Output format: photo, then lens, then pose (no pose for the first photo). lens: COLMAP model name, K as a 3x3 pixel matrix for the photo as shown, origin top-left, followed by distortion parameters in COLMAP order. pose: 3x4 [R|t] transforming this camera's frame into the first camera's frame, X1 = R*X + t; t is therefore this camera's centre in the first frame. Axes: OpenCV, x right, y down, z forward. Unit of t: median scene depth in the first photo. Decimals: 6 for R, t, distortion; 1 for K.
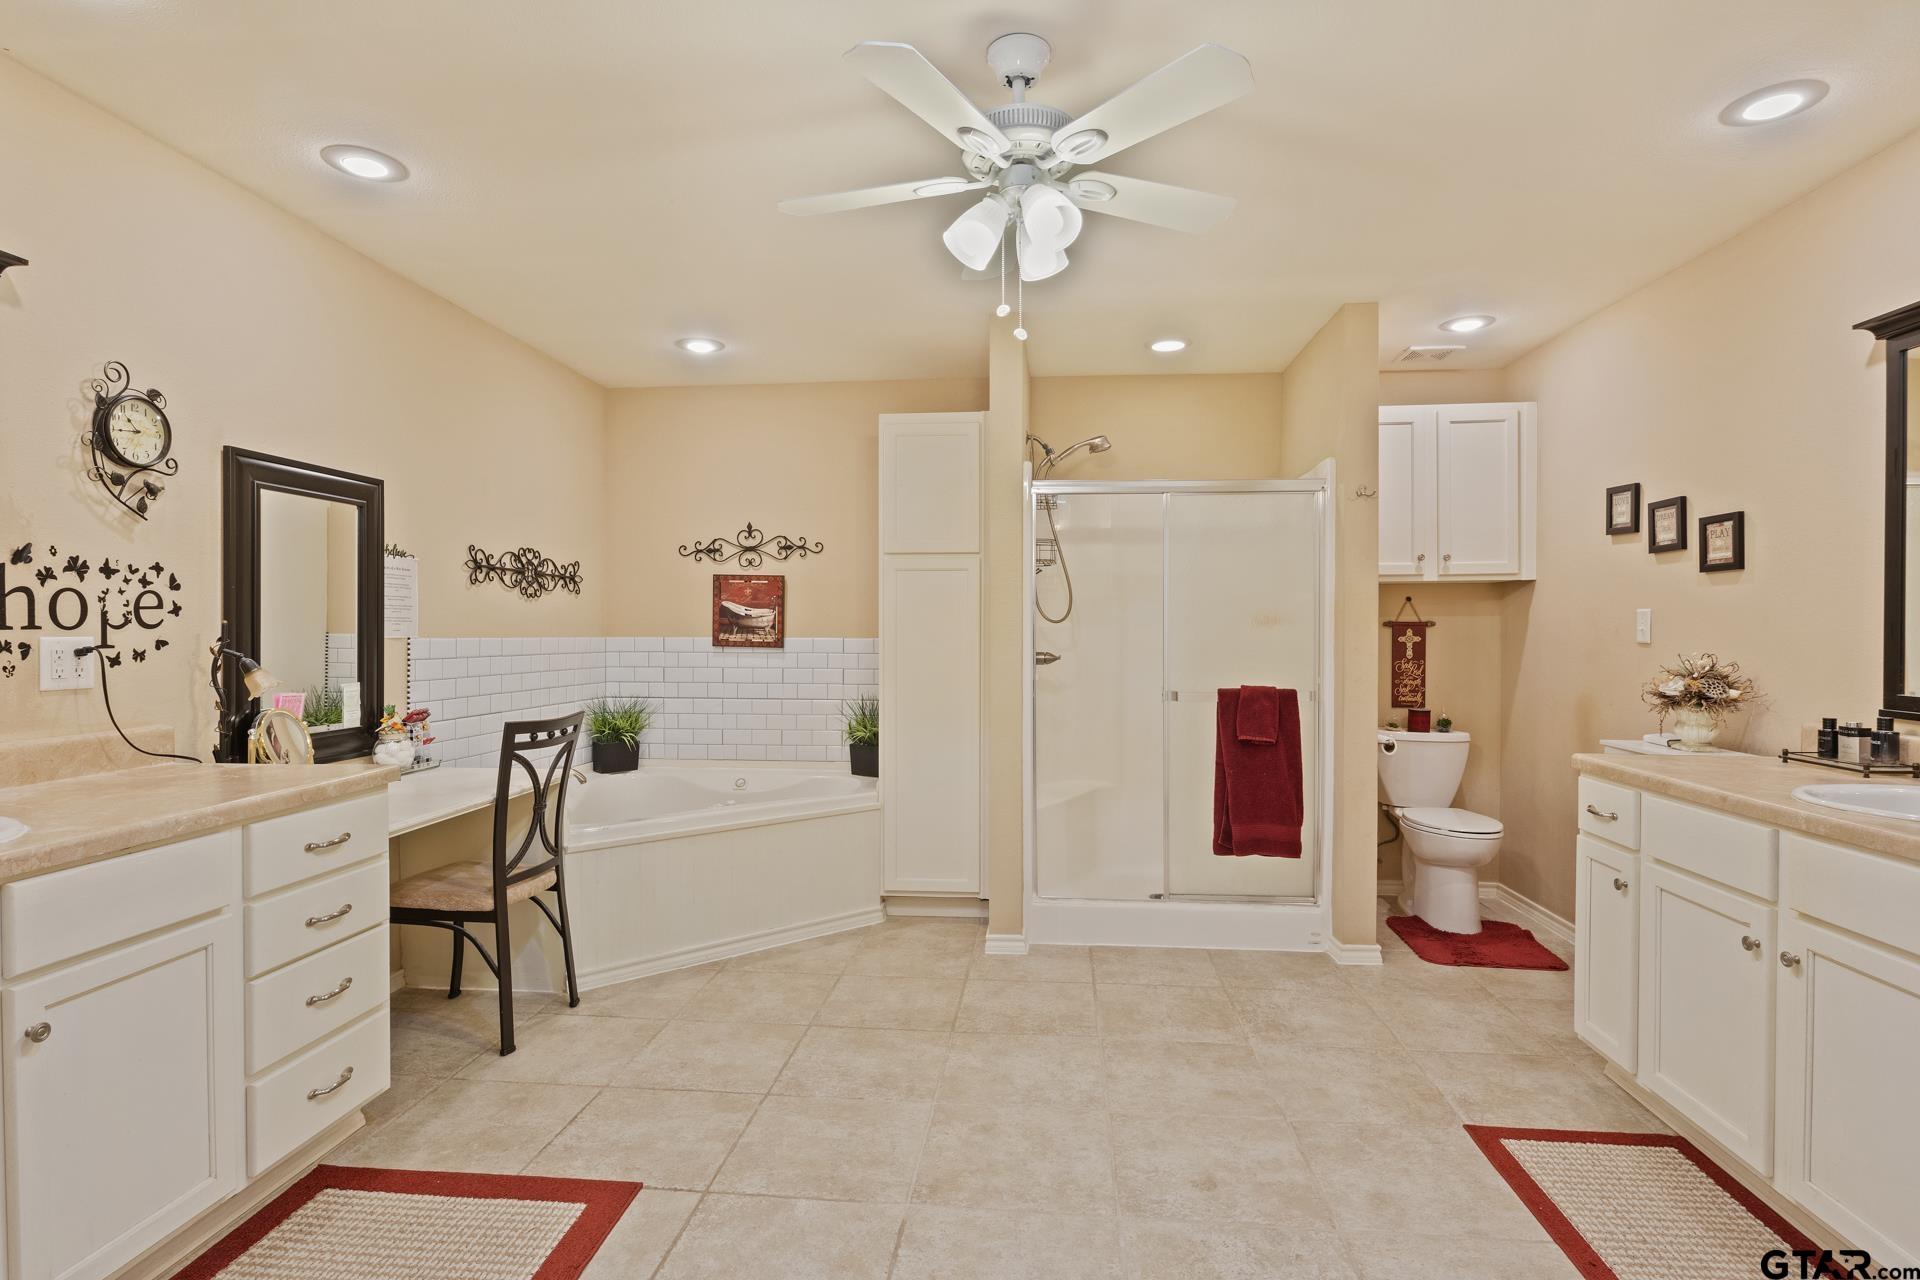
lens RADIAL K [[931.8, 0, 961.5], [0, 931.8, 636.9], [0, 0, 1]] dist [0.002060, 0.000396]
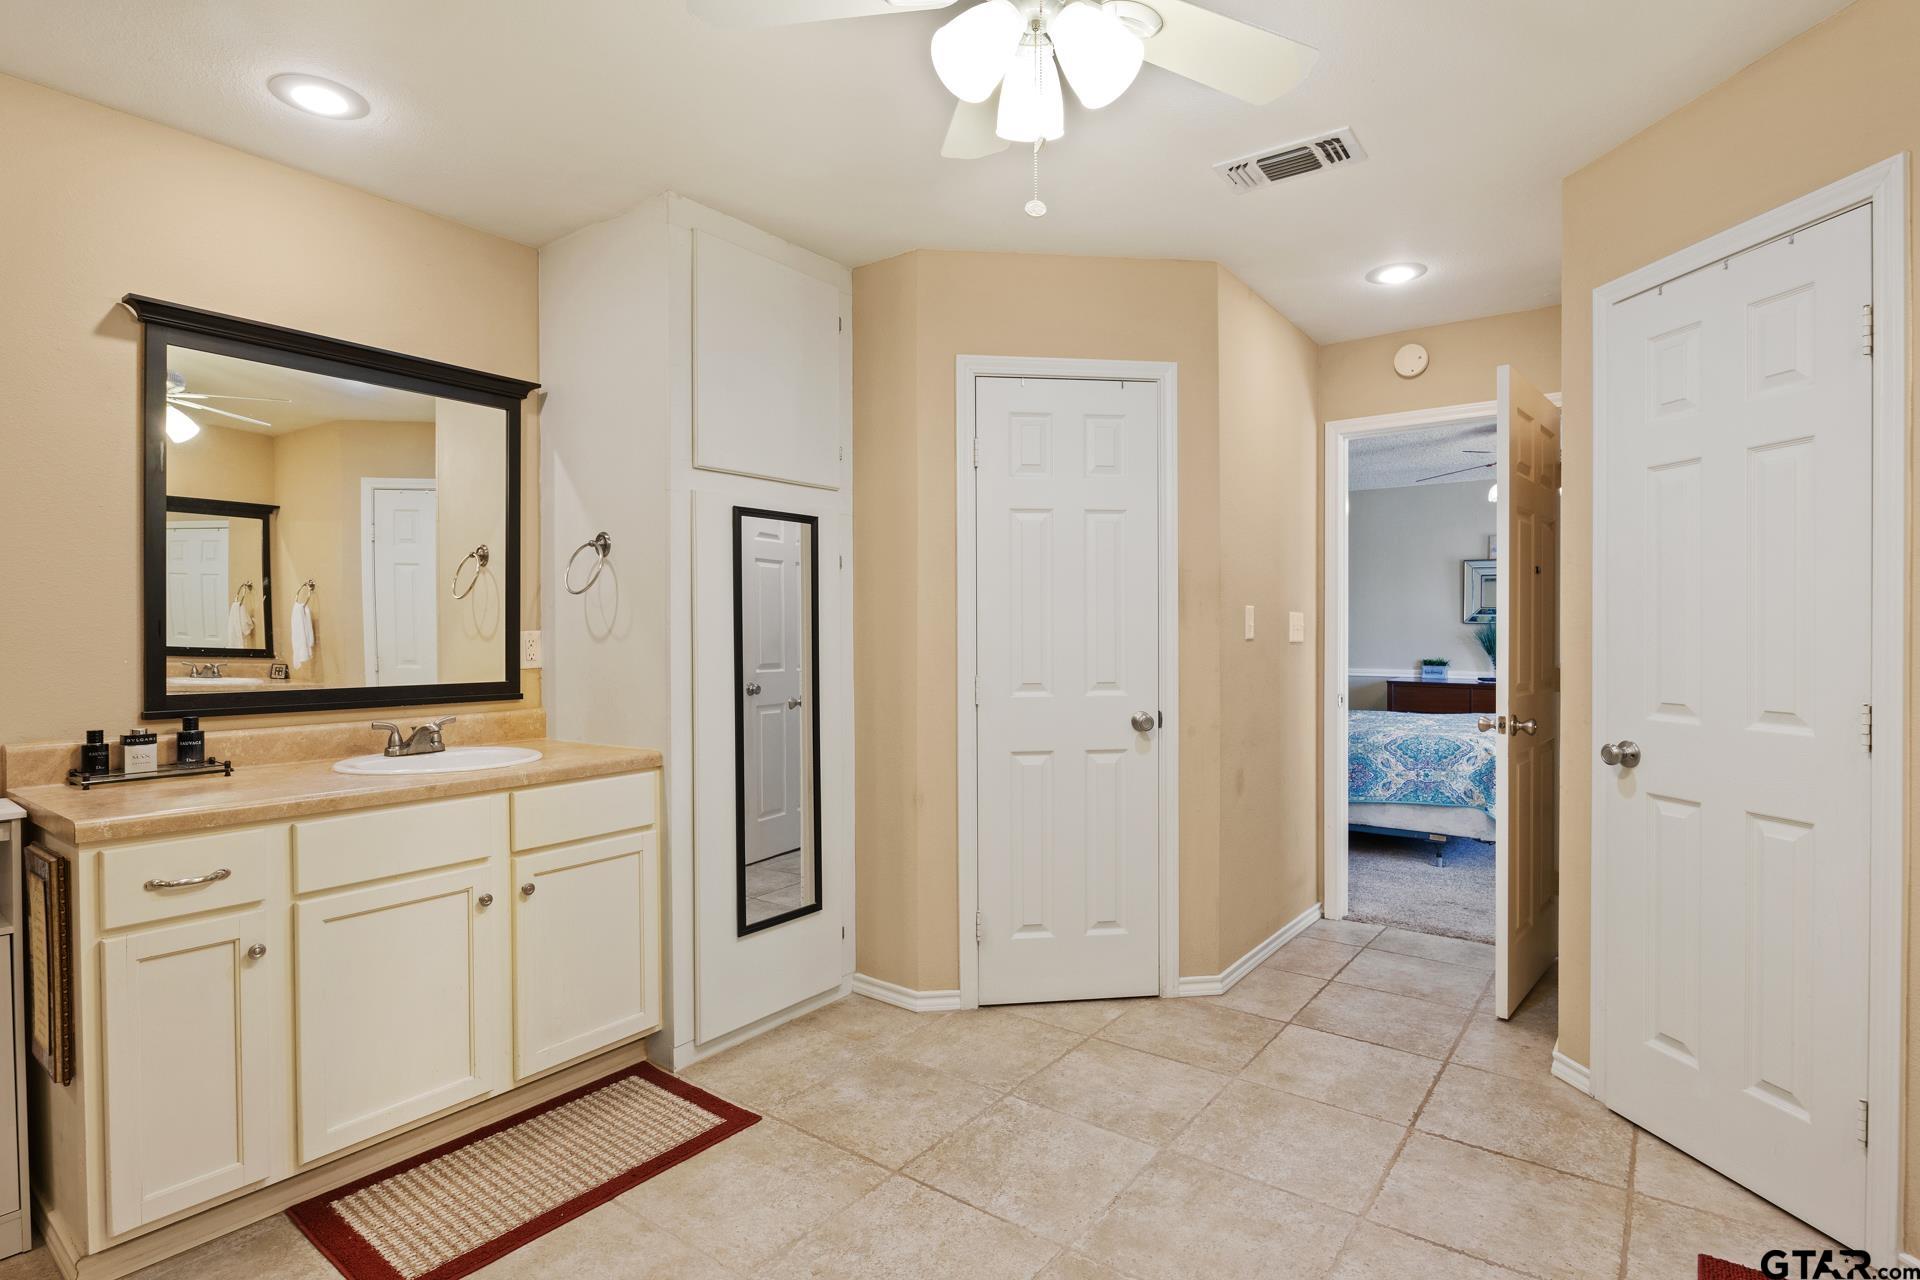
lens RADIAL K [[931.8, 0, 956.6], [0, 931.8, 641.0], [0, 0, 1]] dist [0.002060, 0.000396]
pose [[-0.850839, -0.006687, 0.525384, -0.213902], [0.001976, 0.999871, 0.015927, -0.008423], [-0.525423, 0.014590, -0.850716, 1.375969]]
